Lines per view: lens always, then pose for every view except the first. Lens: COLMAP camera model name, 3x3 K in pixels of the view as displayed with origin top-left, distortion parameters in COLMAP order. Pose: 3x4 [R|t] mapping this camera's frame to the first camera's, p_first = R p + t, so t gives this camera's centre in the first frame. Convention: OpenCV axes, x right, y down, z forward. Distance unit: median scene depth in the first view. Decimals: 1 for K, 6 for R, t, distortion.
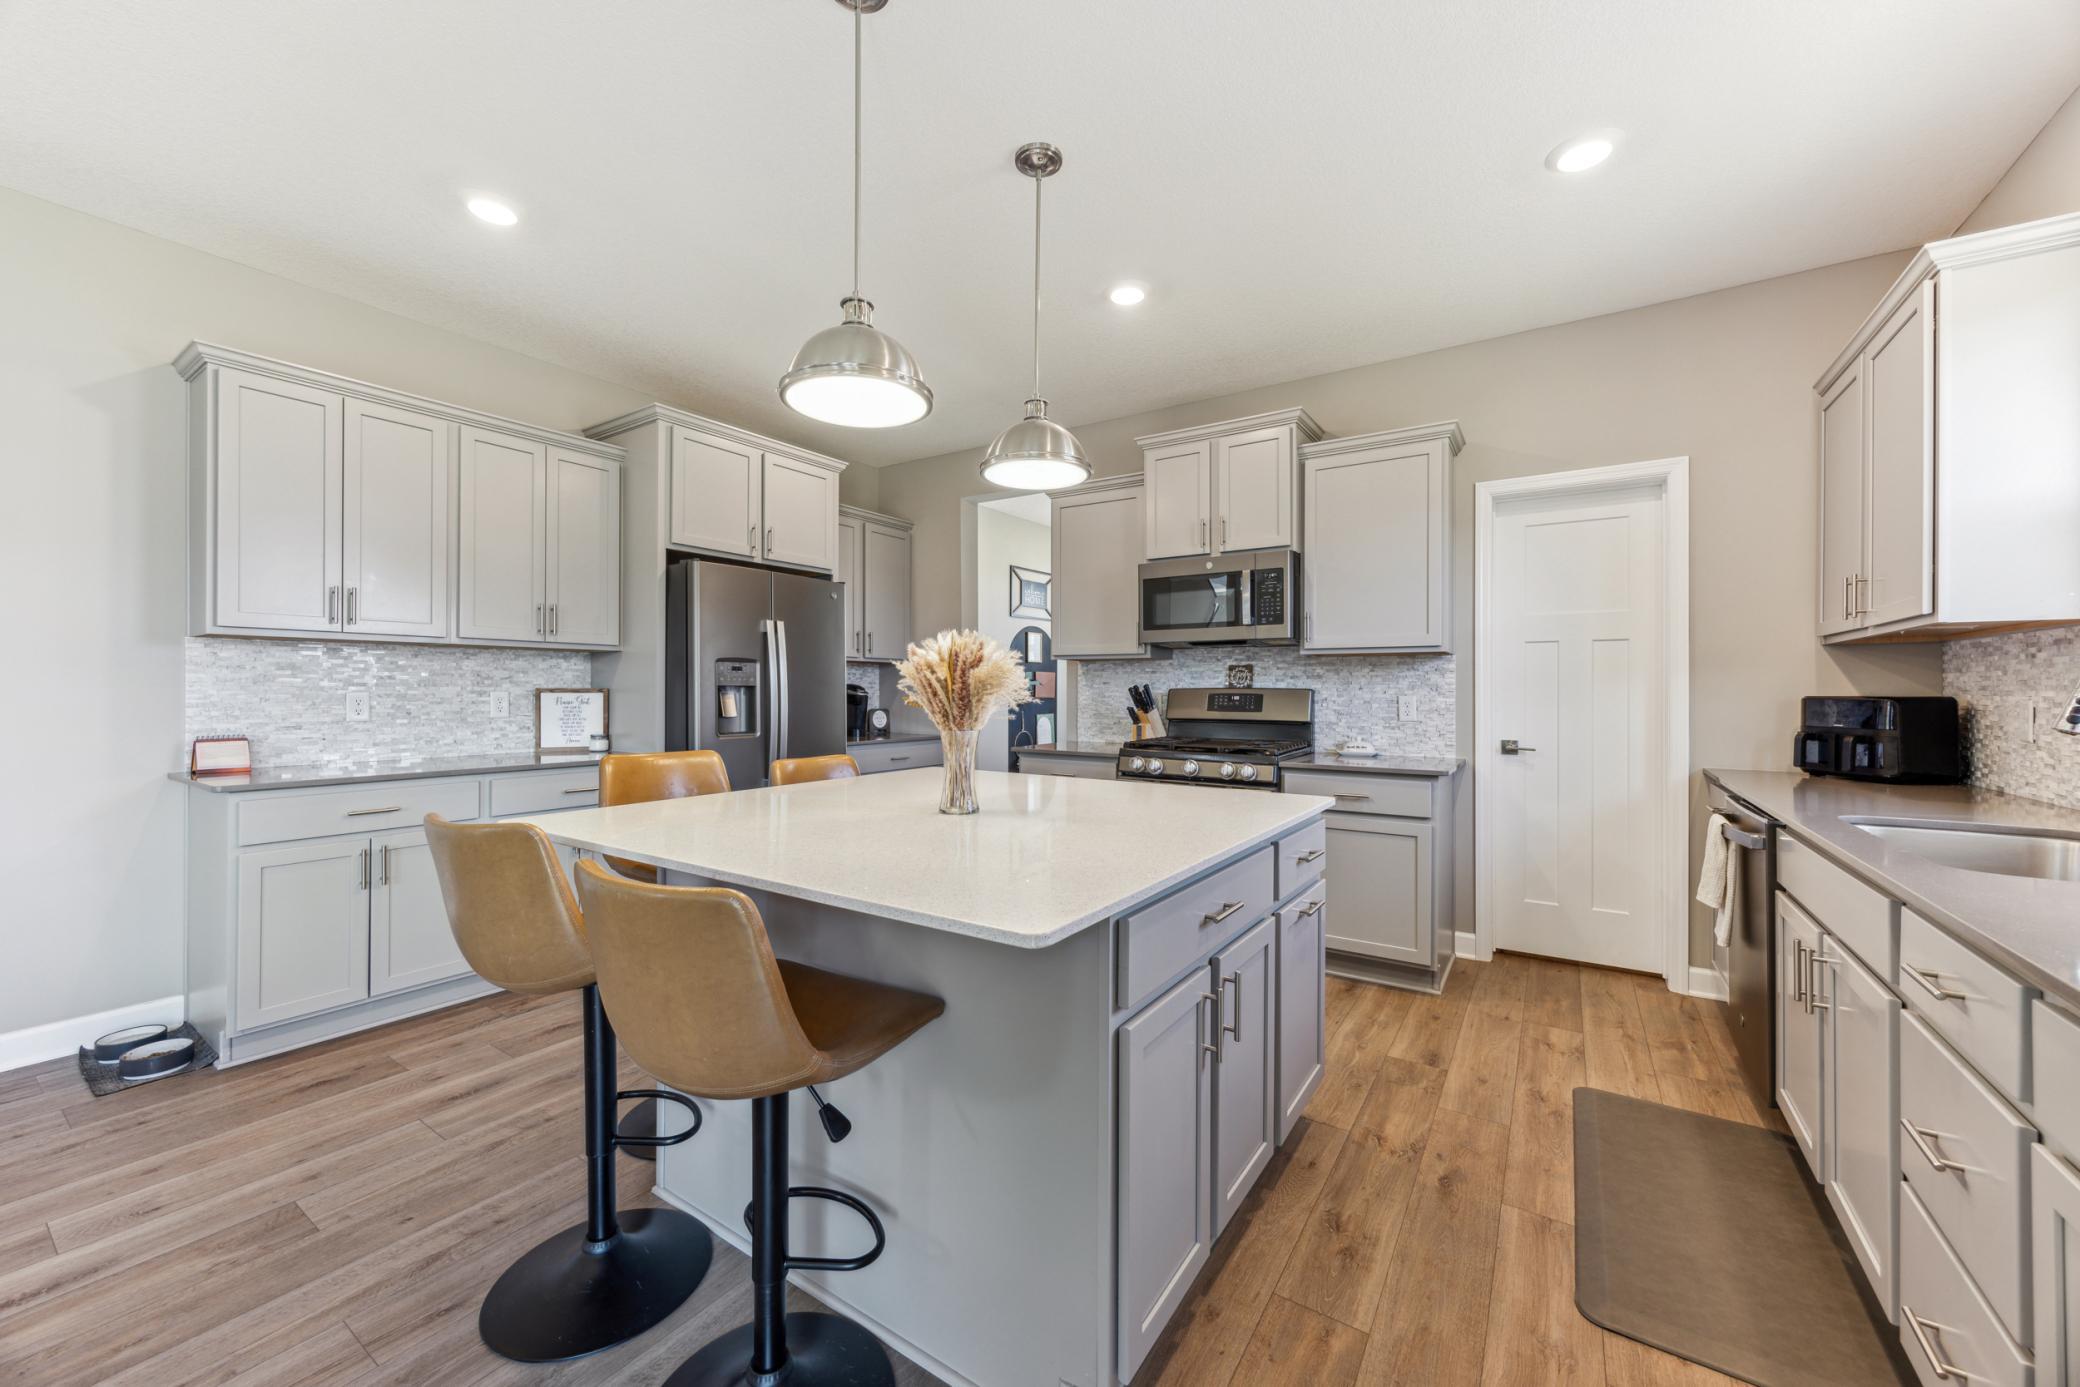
lens RADIAL K [[788.1, 0, 1037.7], [0, 788.1, 681.3], [0, 0, 1]] dist [0.001827, -0.000251]
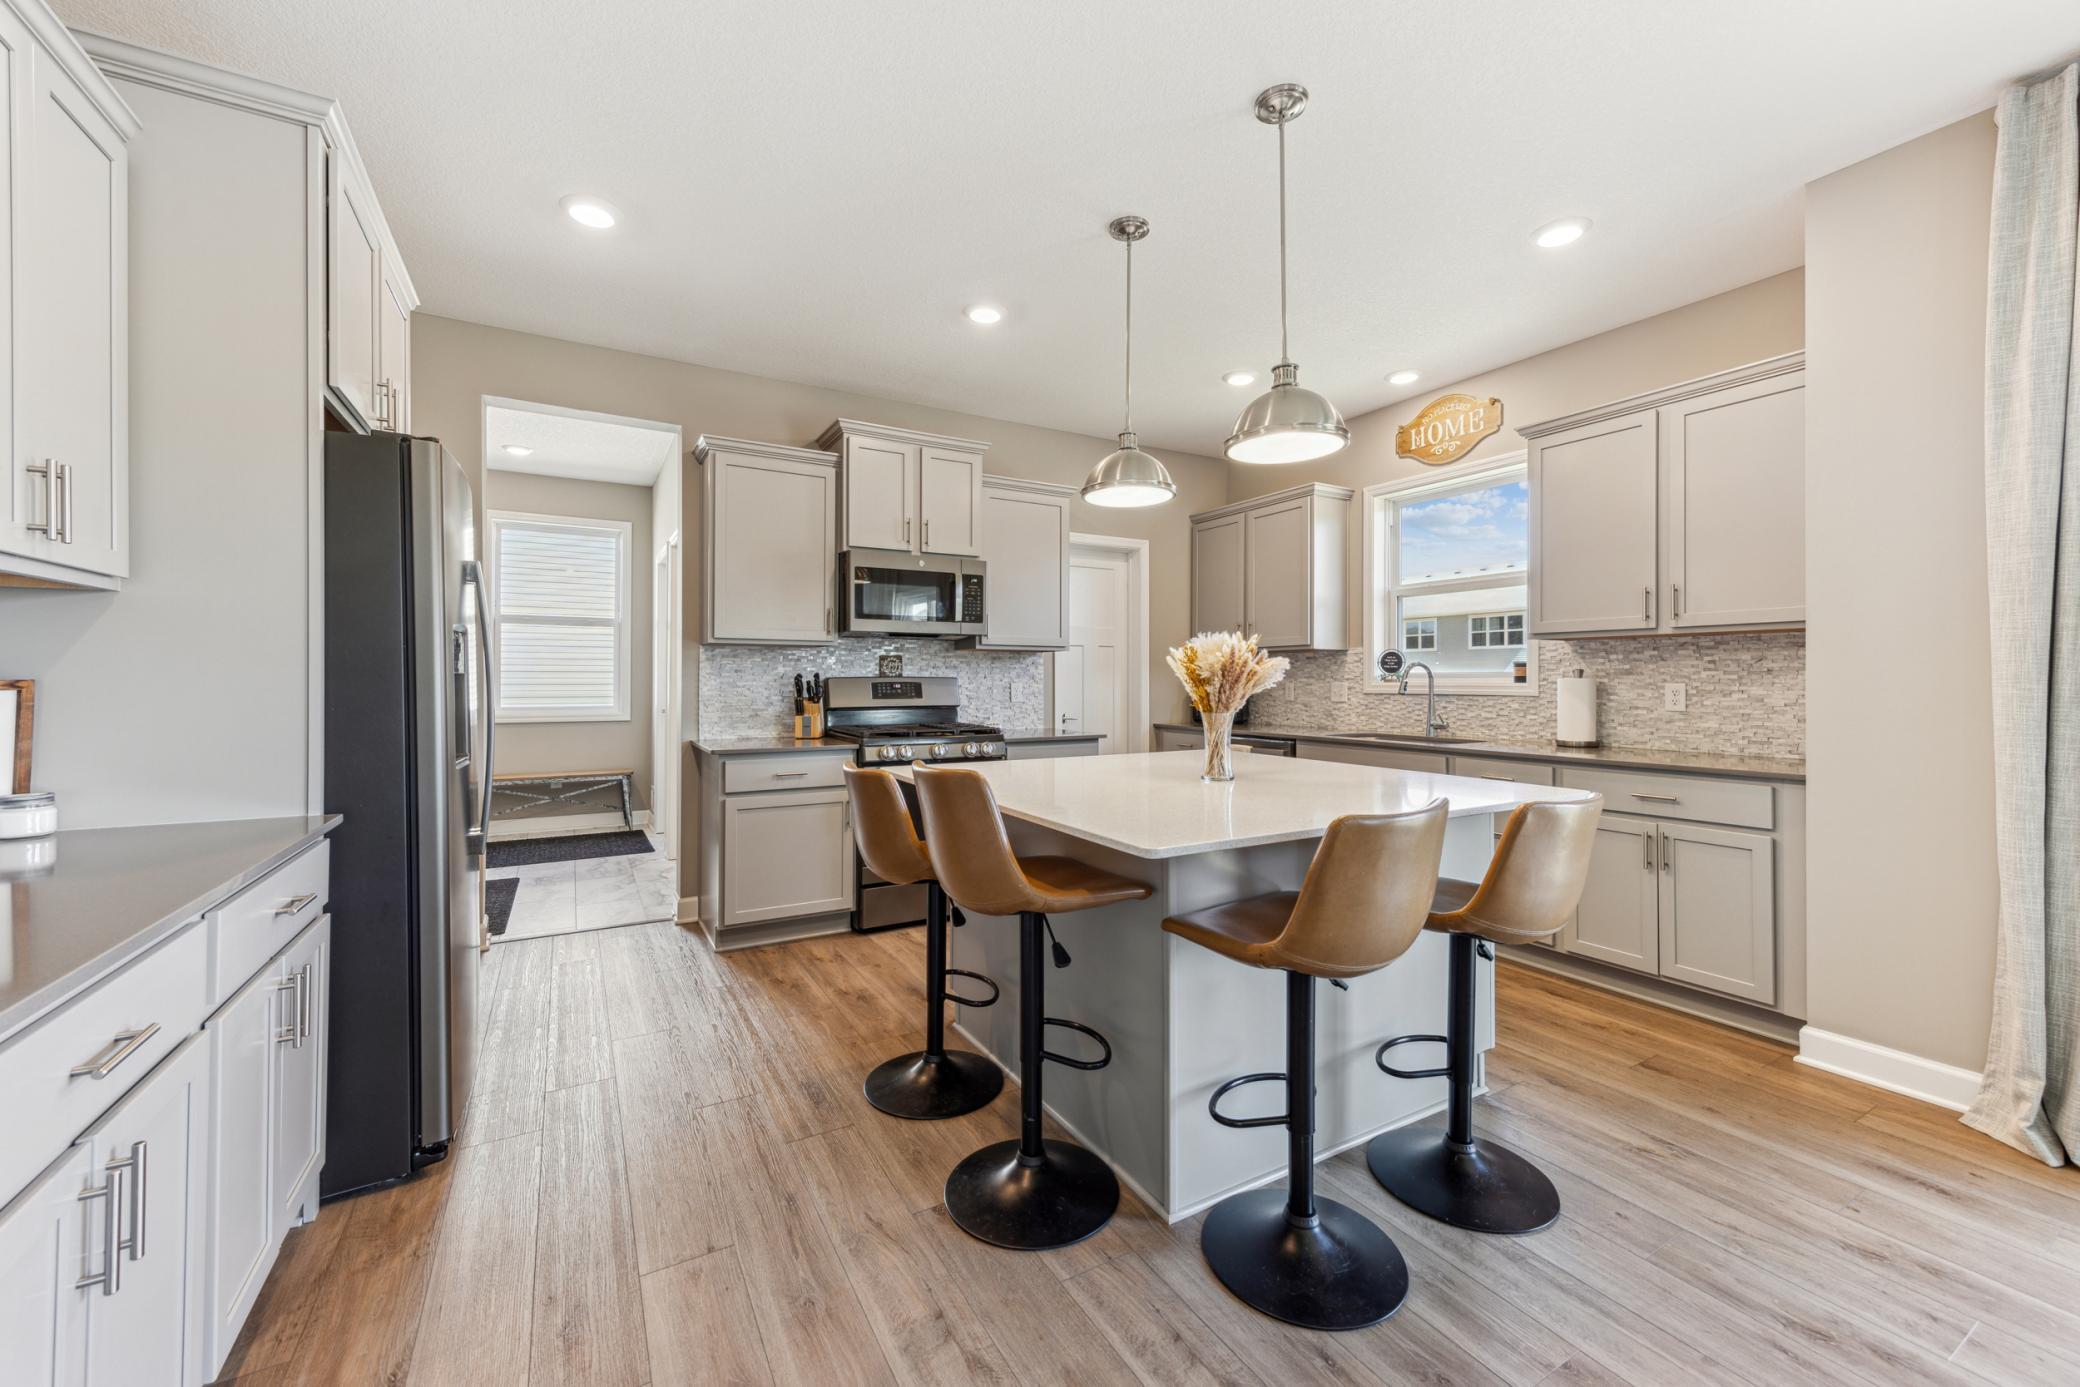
lens RADIAL K [[817.4, 0, 1026.9], [0, 817.4, 675.0], [0, 0, 1]] dist [-0.000880, -0.000140]
pose [[0.448075, 0.000165, 0.893996, -0.693758], [-0.012589, 0.999902, 0.006125, -0.002971], [-0.893907, -0.013999, 0.448033, 0.353586]]
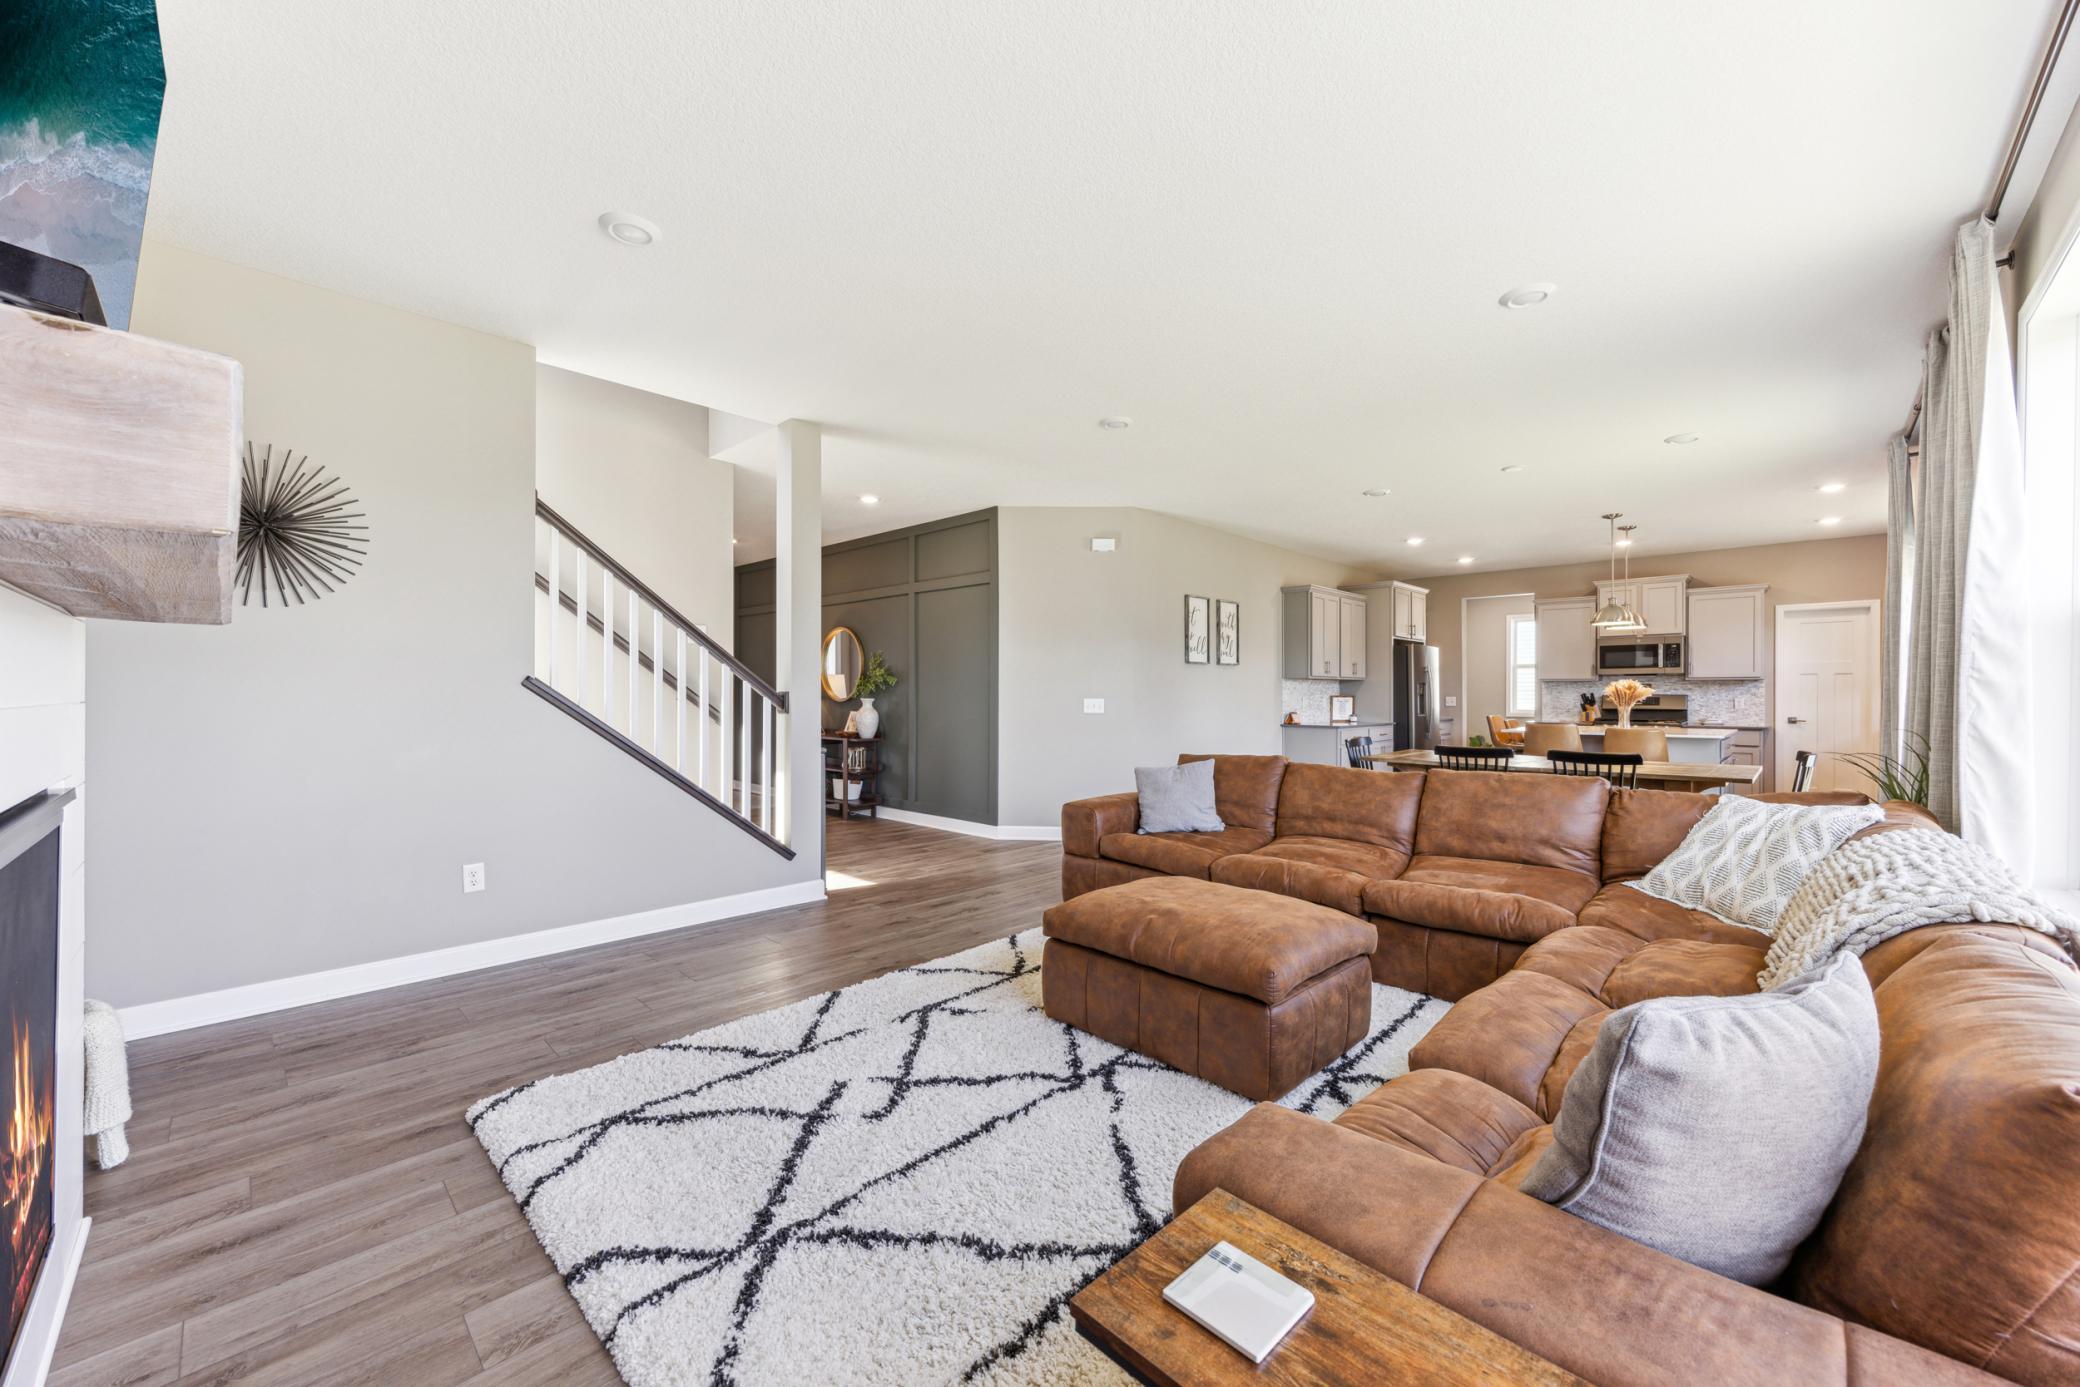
lens RADIAL K [[788.1, 0, 1041.7], [0, 788.1, 696.8], [0, 0, 1]] dist [0.001827, -0.000251]
pose [[0.985564, -0.003316, -0.169269, -1.061689], [0.006337, 0.999830, 0.017306, -0.034795], [0.169183, -0.018129, 0.985418, -1.487374]]
